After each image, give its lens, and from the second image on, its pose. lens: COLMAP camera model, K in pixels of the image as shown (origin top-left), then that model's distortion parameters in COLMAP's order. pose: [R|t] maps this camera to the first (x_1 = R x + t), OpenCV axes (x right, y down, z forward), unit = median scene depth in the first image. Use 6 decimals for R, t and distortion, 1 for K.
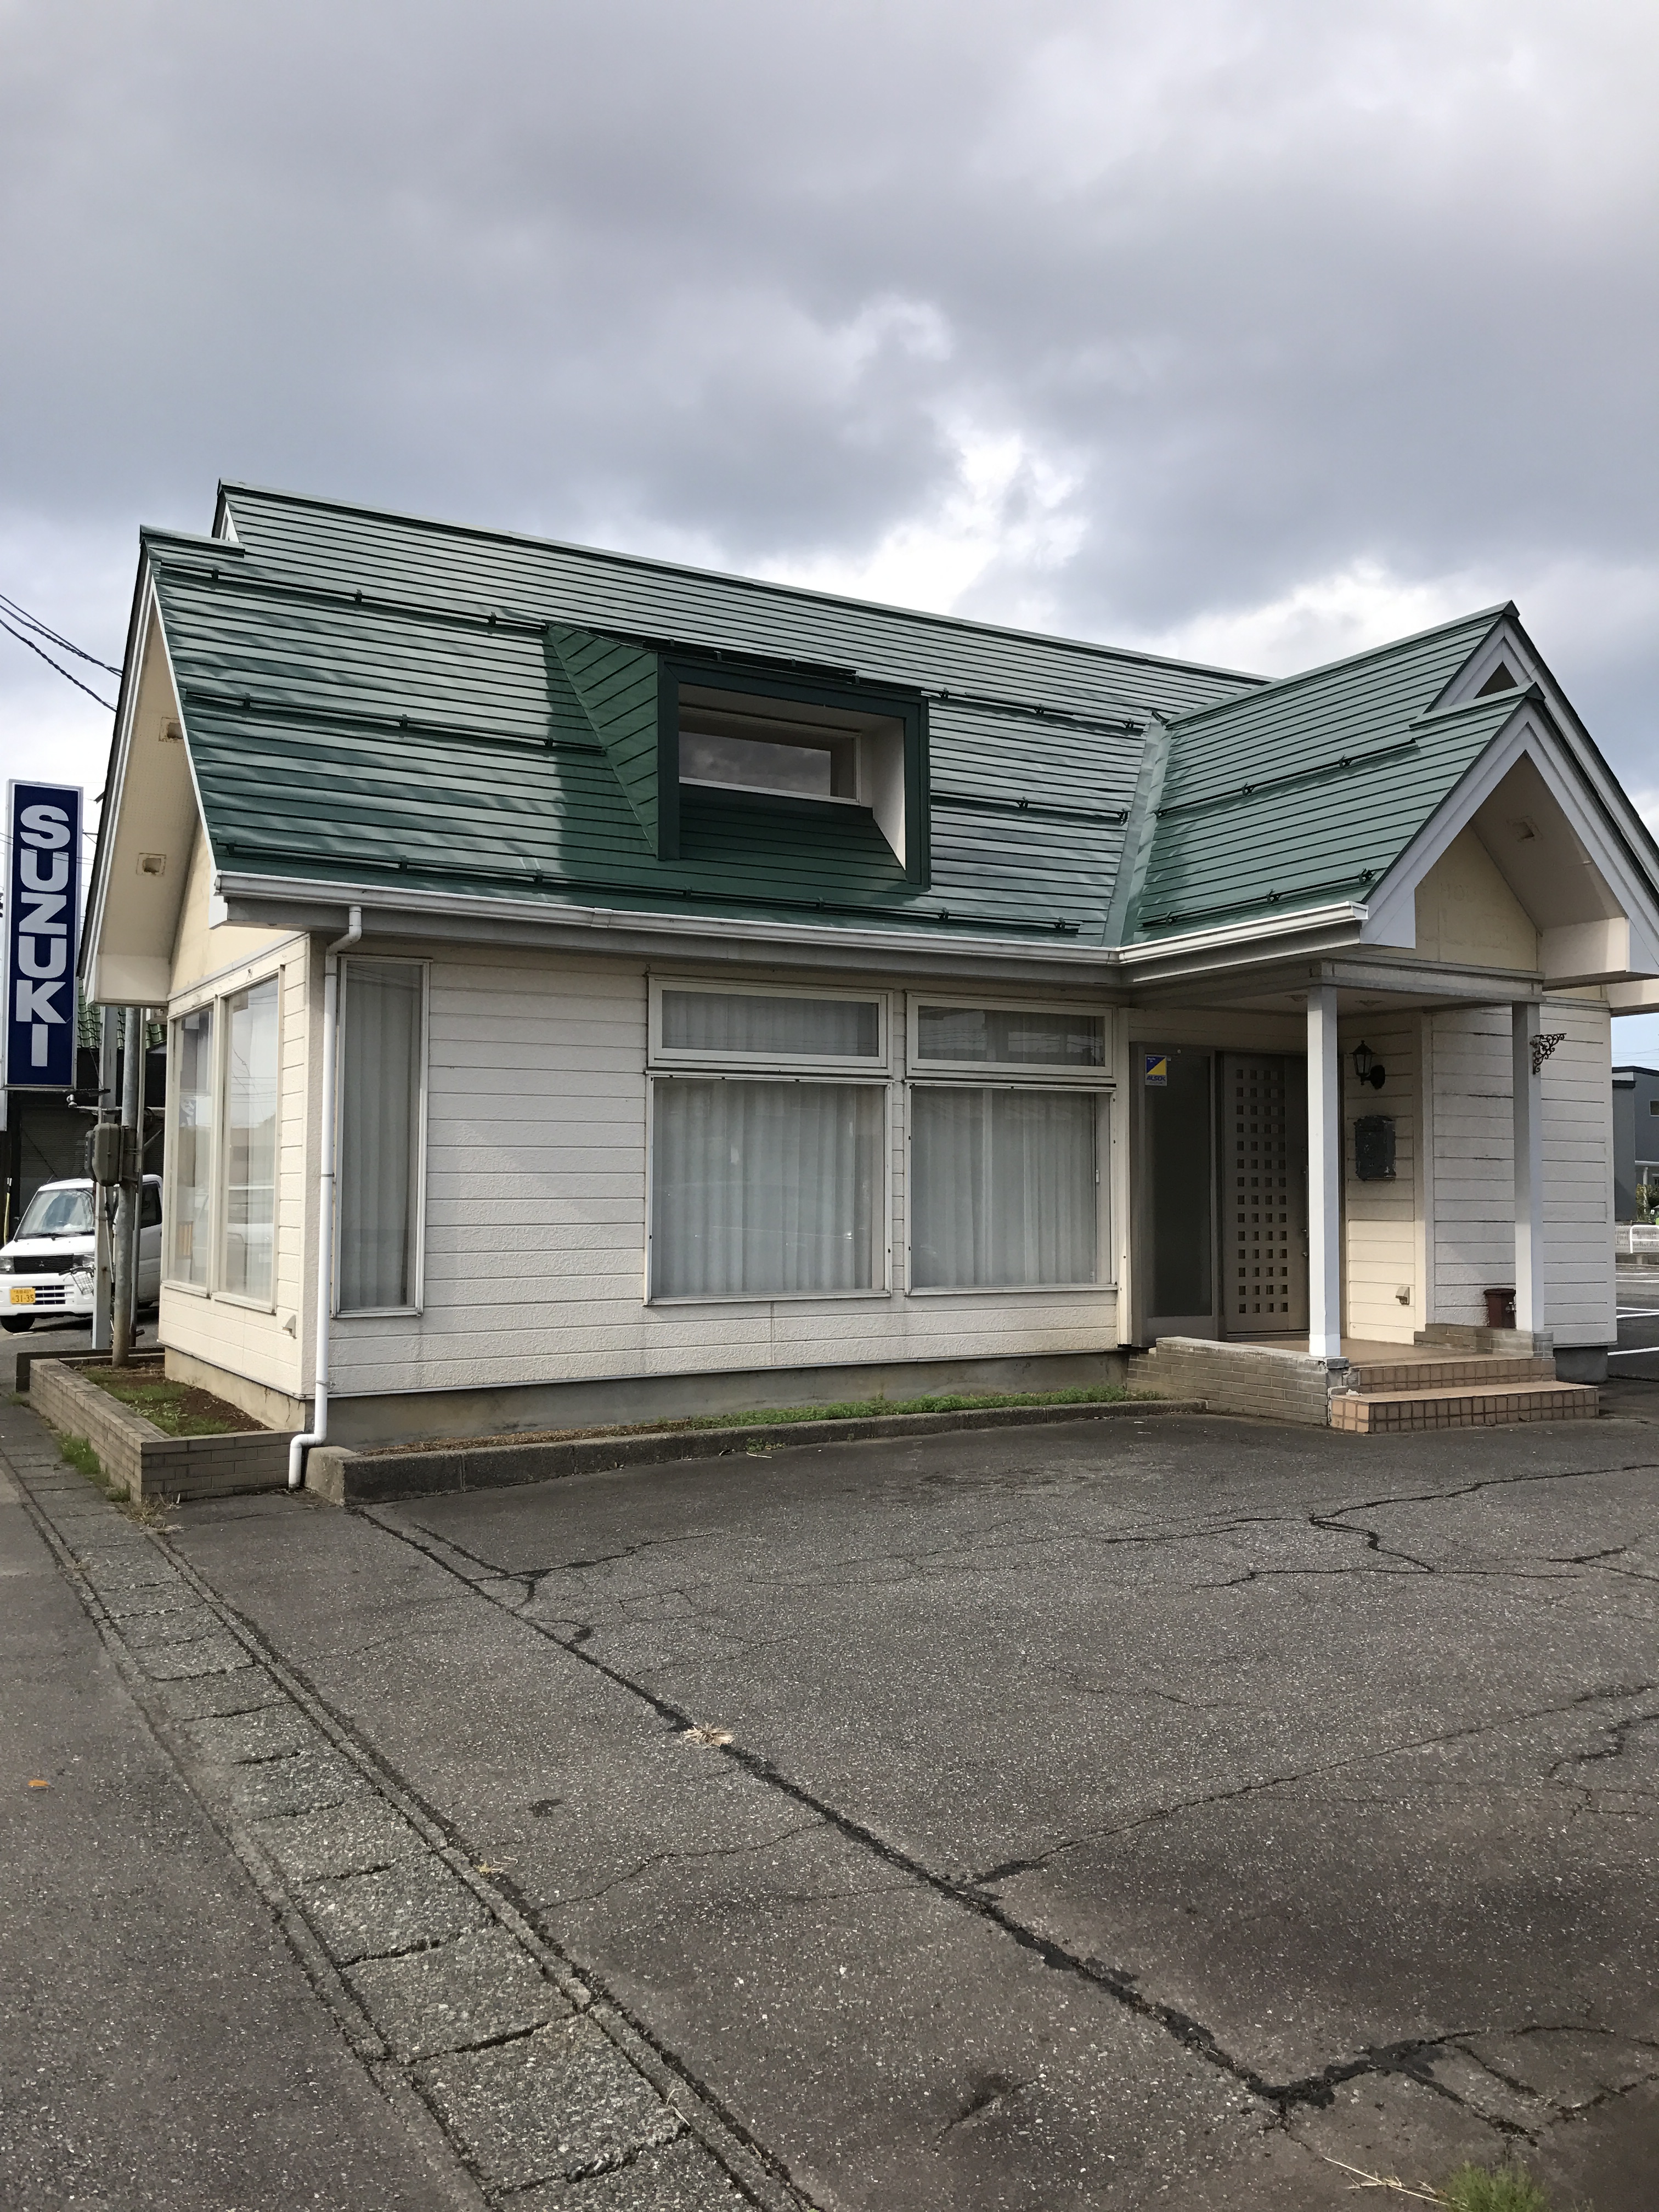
lens RADIAL K [[1819.4, 0, 829.5], [0, 1819.4, 1104.5], [0, 0, 1]] dist [0.012799, -0.000736]
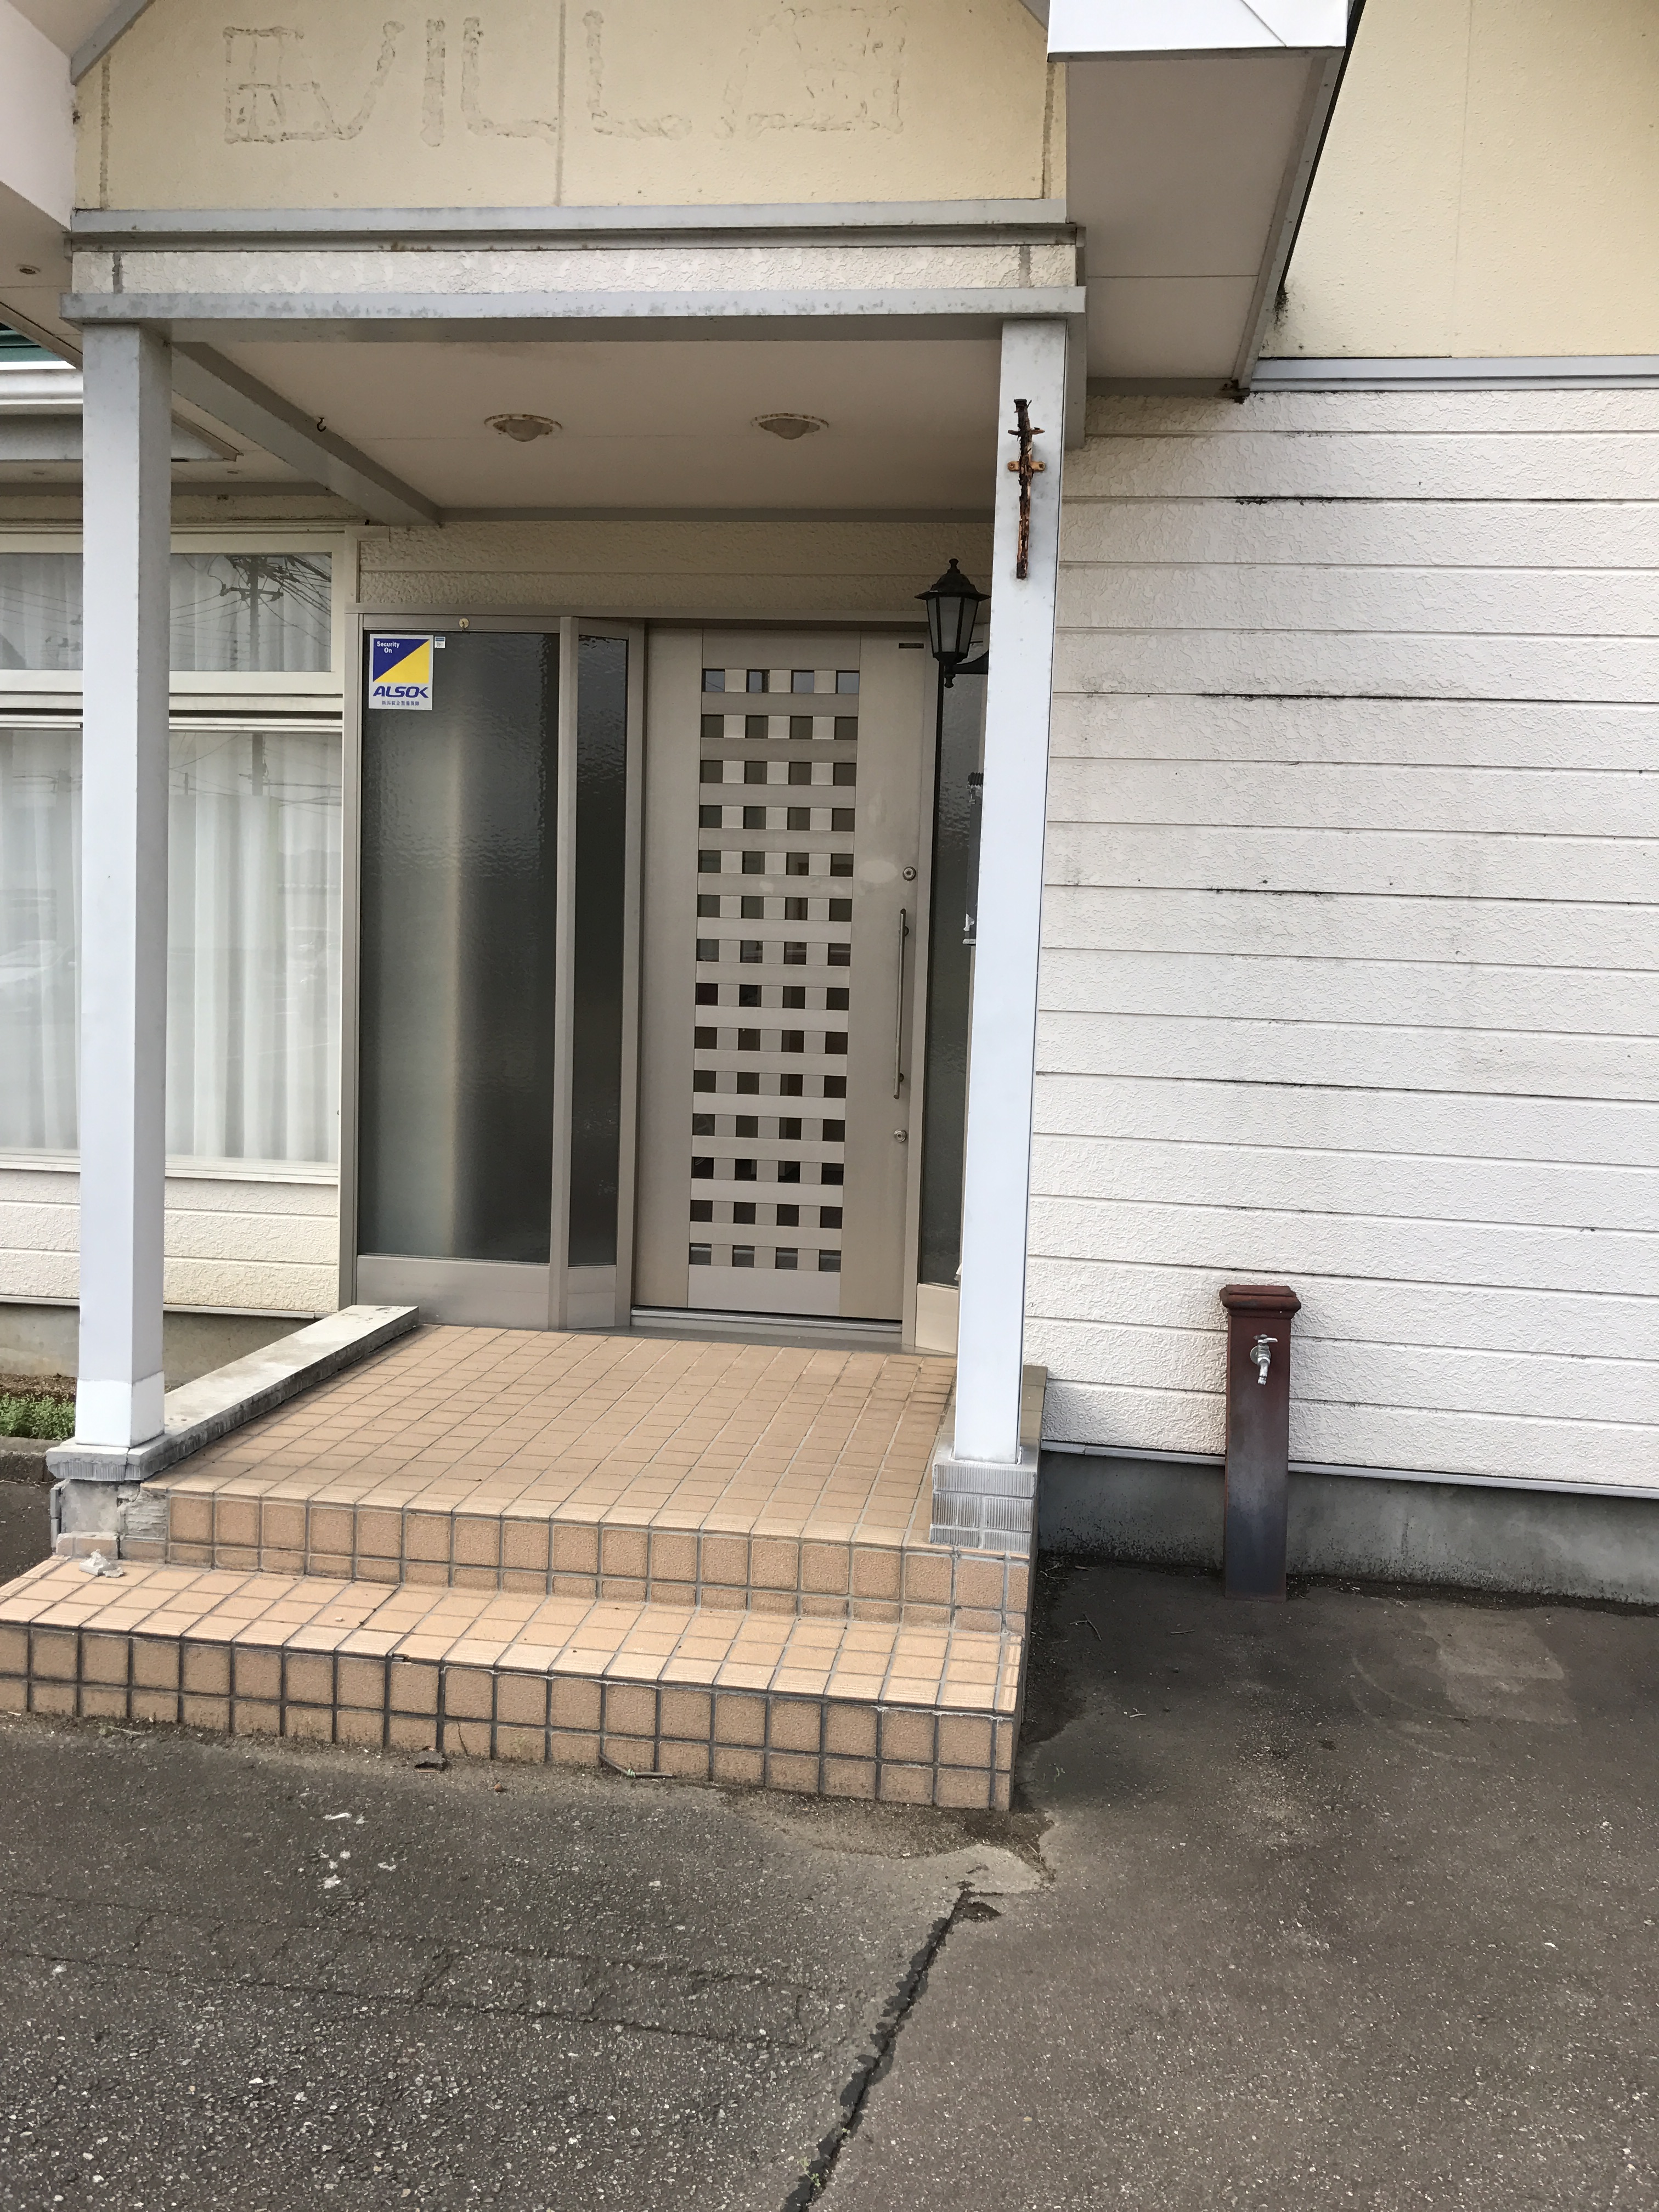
lens RADIAL K [[1819.4, 0, 829.5], [0, 1819.4, 1104.5], [0, 0, 1]] dist [0.012799, -0.000736]
pose [[0.801803, 0.072222, -0.593208, 0.496910], [0.003635, 0.992062, 0.125694, 0.026311], [0.597577, -0.102938, 0.795176, 0.694270]]
